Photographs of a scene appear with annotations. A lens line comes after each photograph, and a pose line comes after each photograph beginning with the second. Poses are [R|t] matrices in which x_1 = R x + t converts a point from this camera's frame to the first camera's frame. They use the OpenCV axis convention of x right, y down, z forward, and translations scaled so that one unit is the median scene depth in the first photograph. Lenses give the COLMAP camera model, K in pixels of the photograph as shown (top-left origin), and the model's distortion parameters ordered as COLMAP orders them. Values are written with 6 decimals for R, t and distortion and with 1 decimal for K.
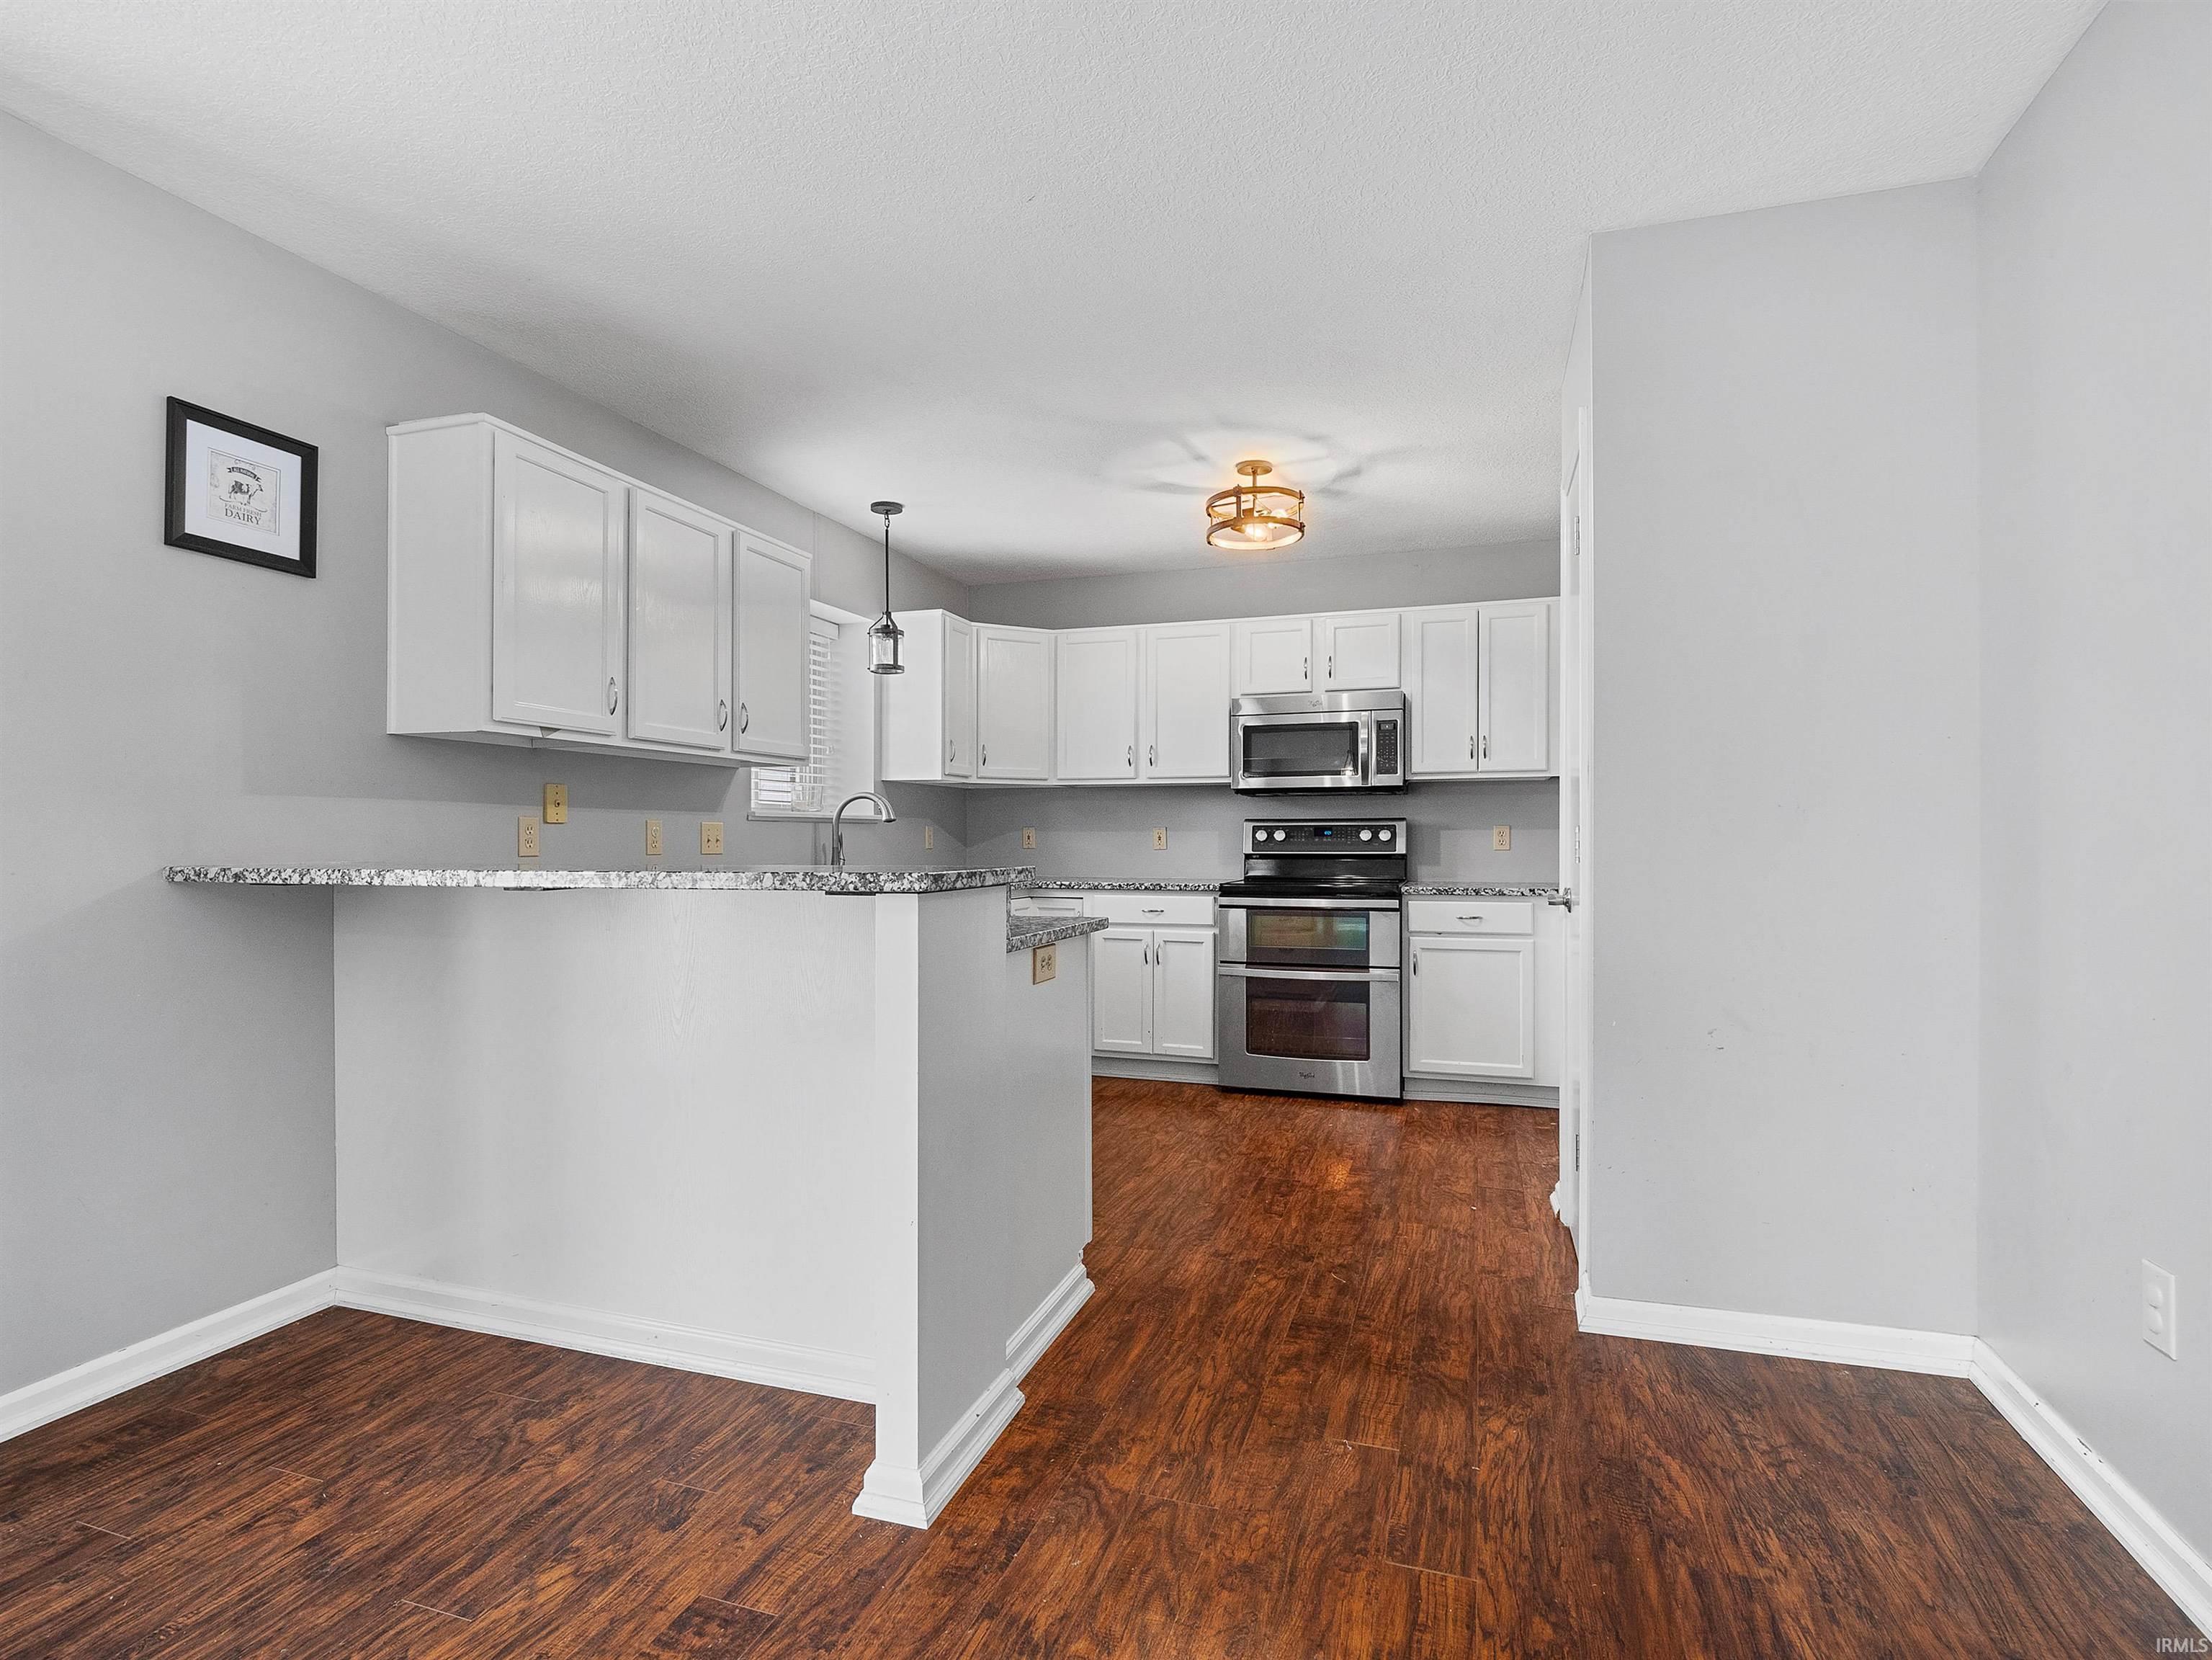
lens RADIAL K [[1095.5, 0, 1097.9], [0, 1095.5, 843.0], [0, 0, 1]] dist [-0.002354, -0.000996]
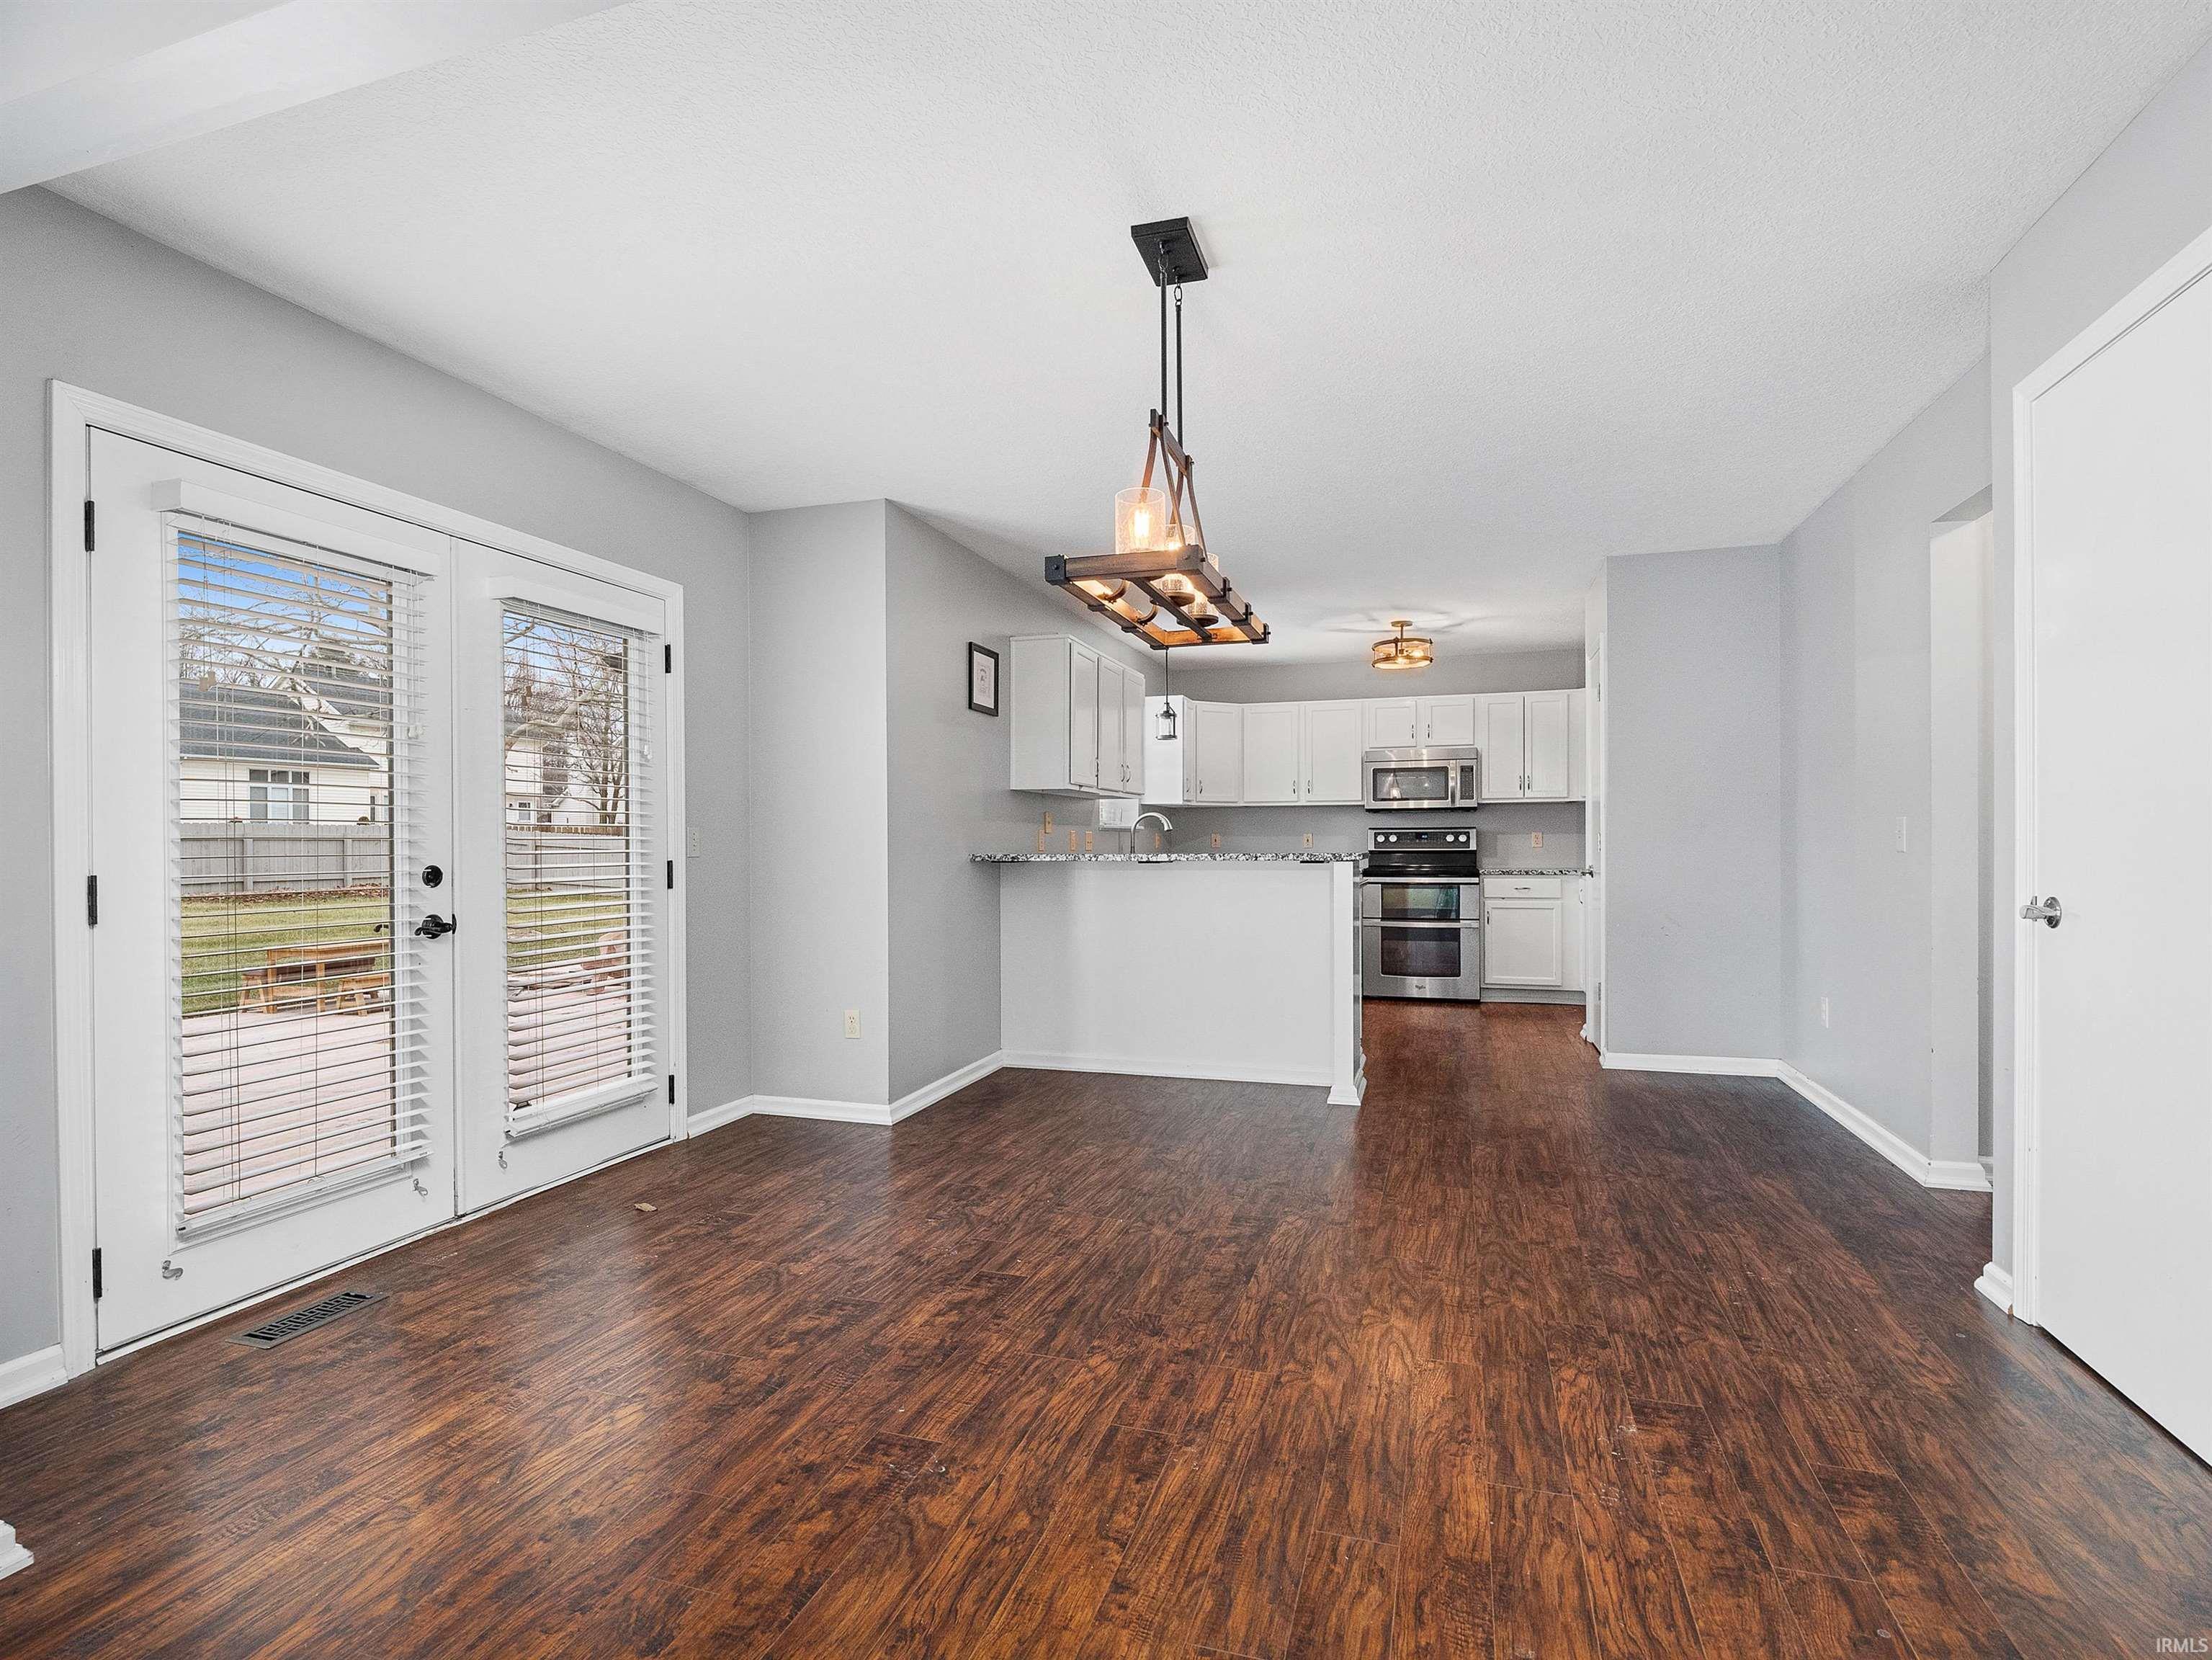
lens RADIAL K [[1085.8, 0, 1102.4], [0, 1085.8, 840.8], [0, 0, 1]] dist [0.004467, -0.010958]
pose [[0.999844, -0.003782, 0.017229, -0.304184], [0.003879, 0.999977, -0.005580, 0.003745], [-0.017207, 0.005646, 0.999836, -0.588214]]
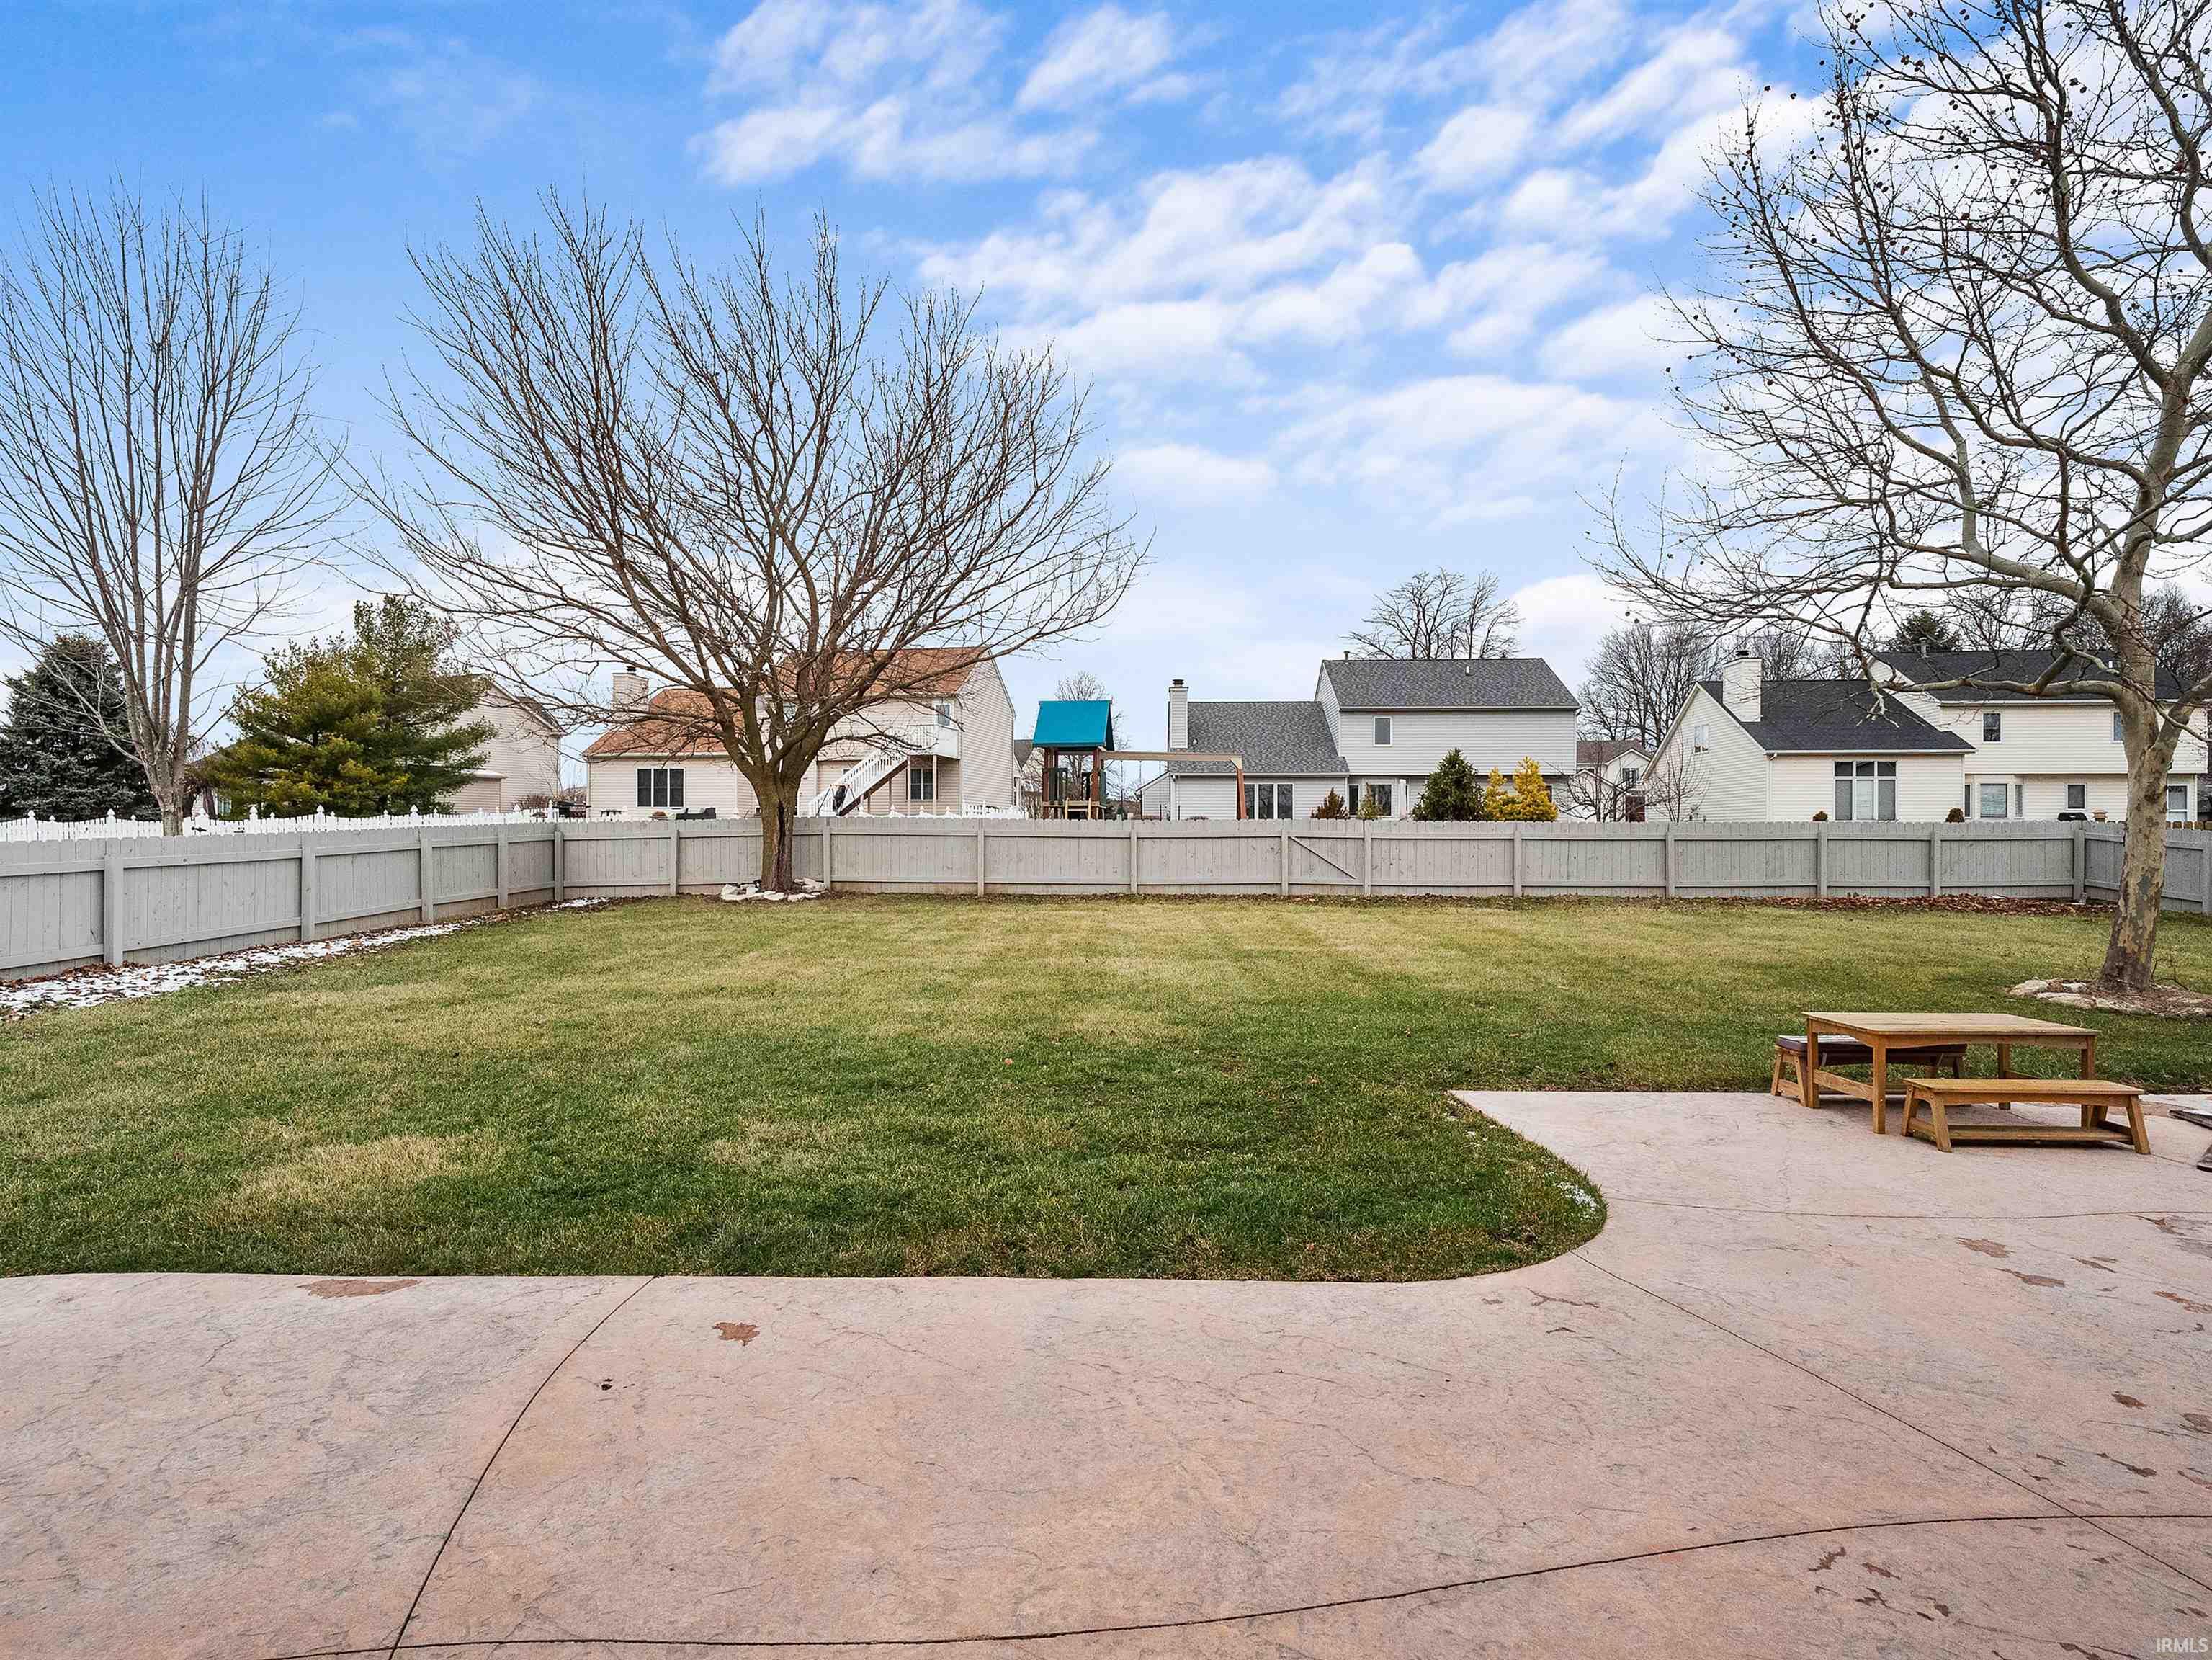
lens RADIAL K [[1102.2, 0, 1106.4], [0, 1102.2, 820.3], [0, 0, 1]] dist [-0.012153, -0.001907]
pose [[0.321030, -0.010381, -0.947012, -0.668865], [-0.006492, 0.999892, -0.013162, -0.037057], [0.947047, 0.010373, 0.320929, -0.009791]]
